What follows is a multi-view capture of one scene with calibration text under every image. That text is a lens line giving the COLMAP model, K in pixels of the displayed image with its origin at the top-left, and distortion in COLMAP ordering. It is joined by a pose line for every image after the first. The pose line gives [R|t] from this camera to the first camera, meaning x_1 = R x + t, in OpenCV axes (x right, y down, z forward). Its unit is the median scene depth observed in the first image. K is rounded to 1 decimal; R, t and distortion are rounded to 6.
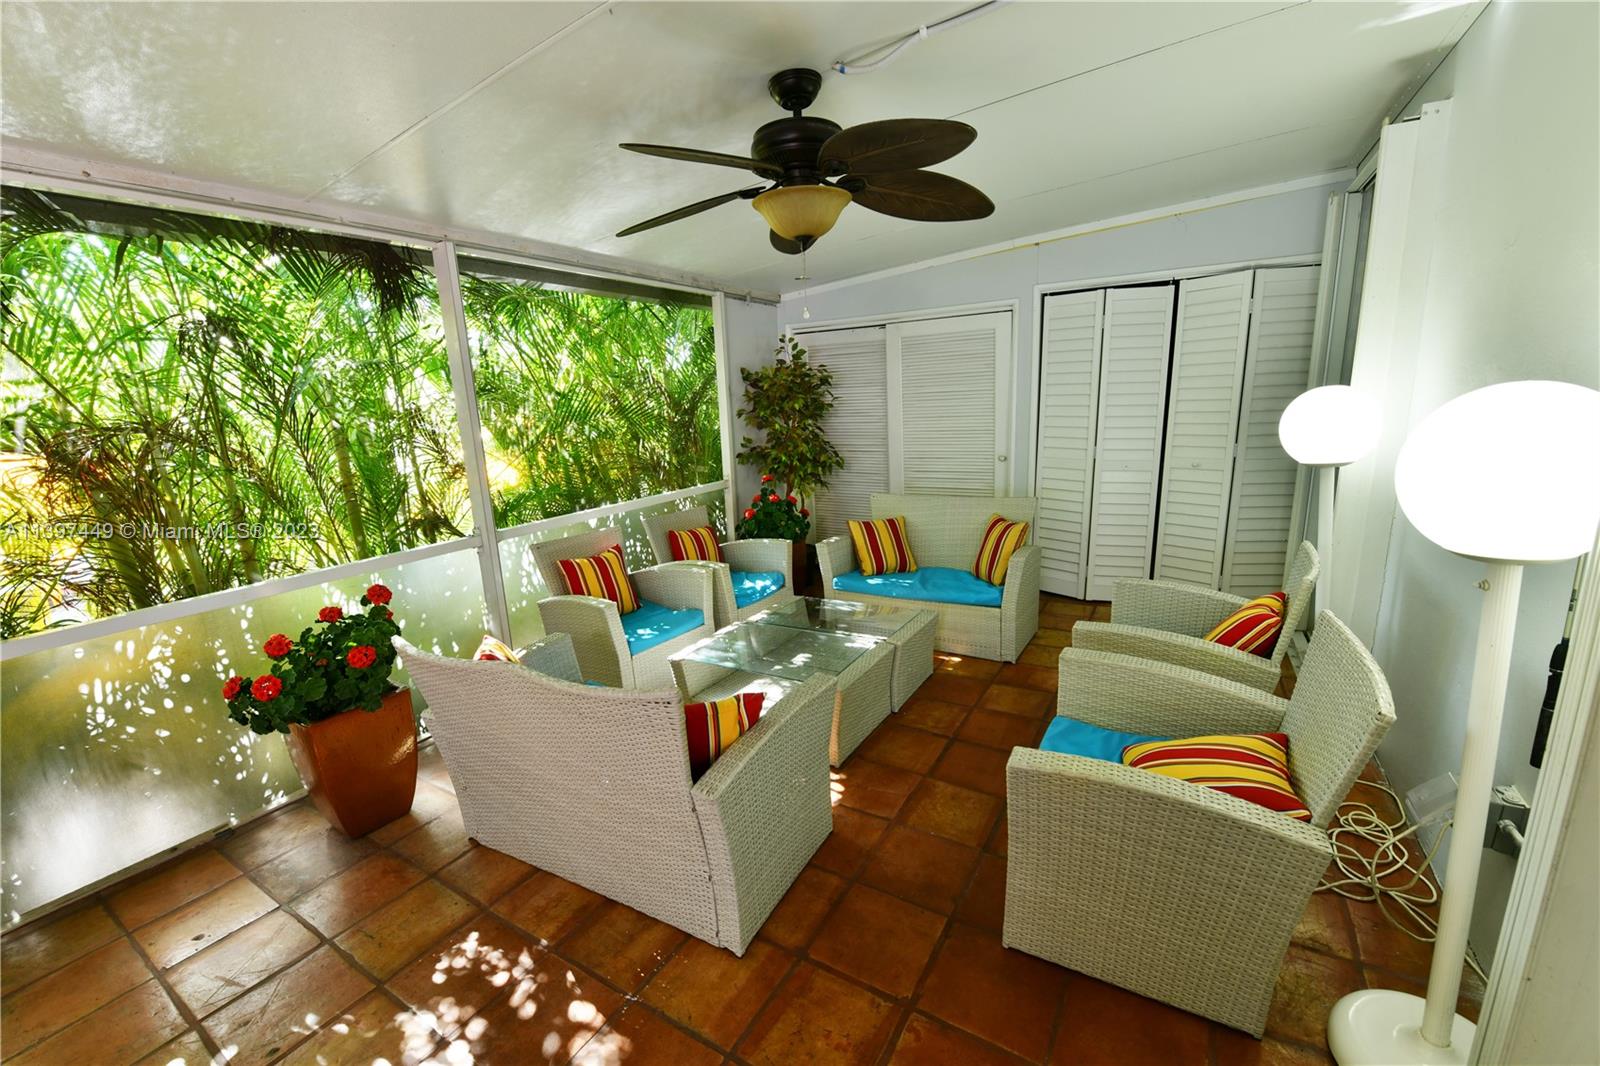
lens RADIAL K [[647.0, 0, 800.0], [0, 647.0, 533.0], [0, 0, 1]] dist [-0.000039, -0.000136]
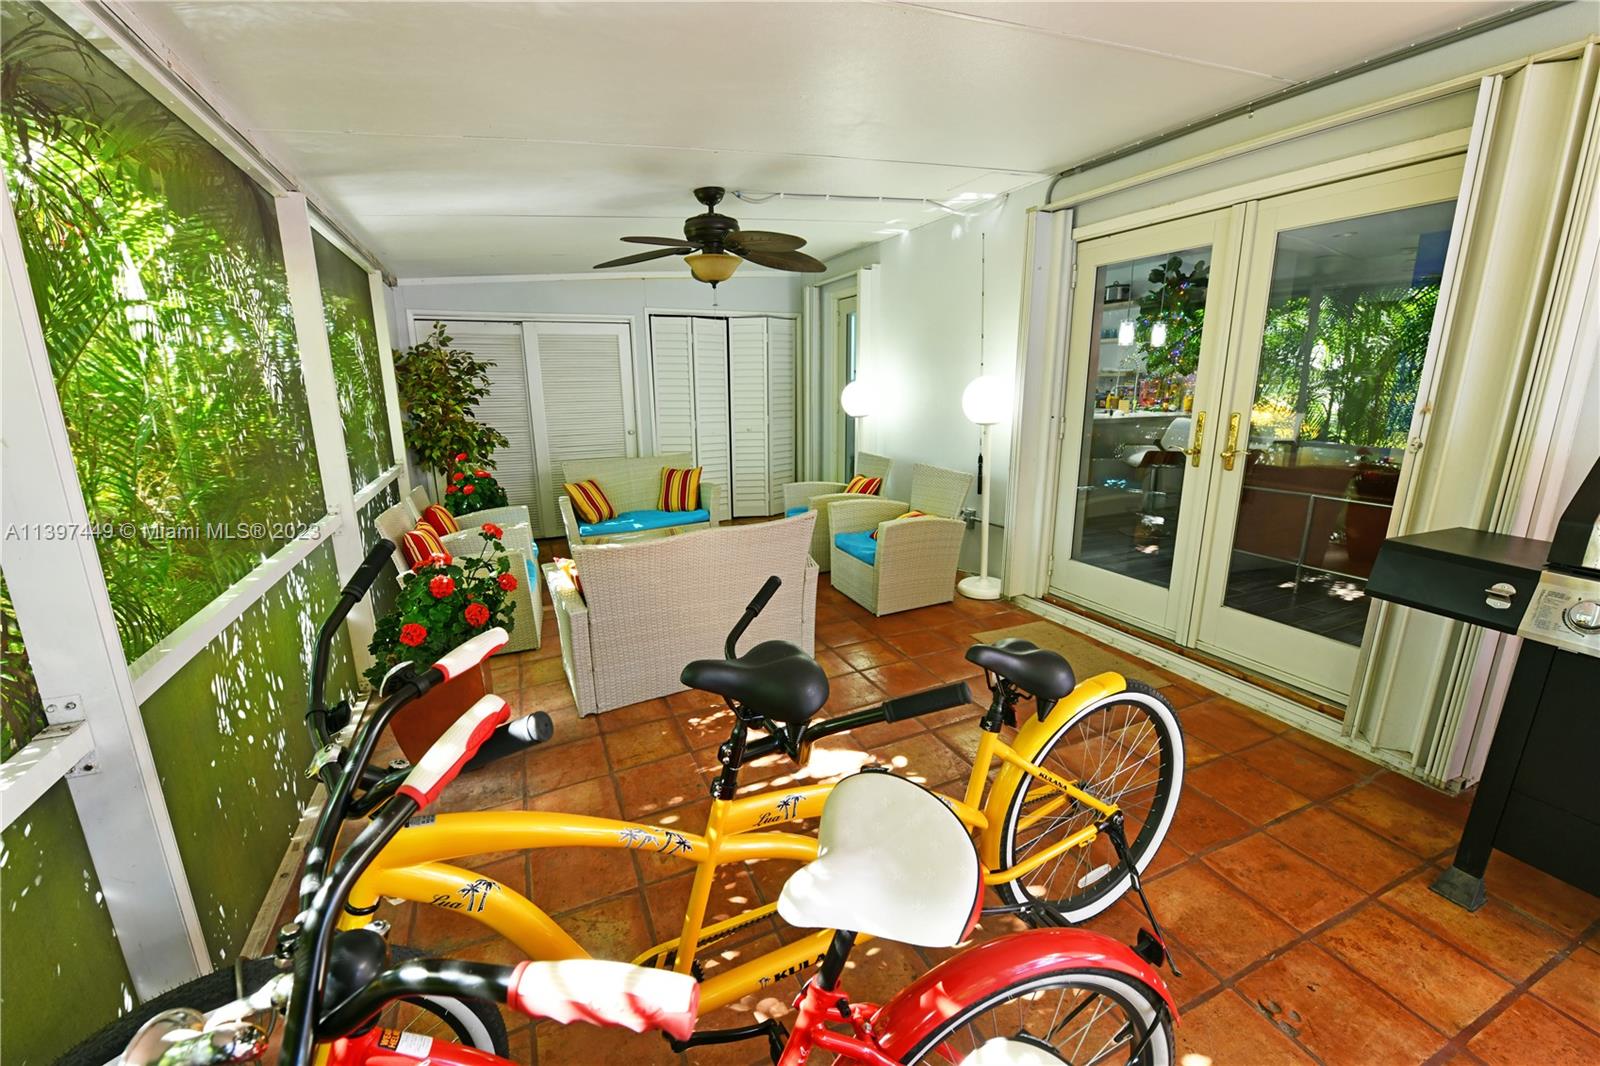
lens RADIAL K [[647.0, 0, 800.0], [0, 647.0, 533.0], [0, 0, 1]] dist [-0.000039, -0.000136]
pose [[0.565877, -0.154518, 0.809881, -0.664058], [0.160724, 0.984111, 0.075459, 0.049422], [-0.808672, 0.087467, 0.581721, -0.051823]]
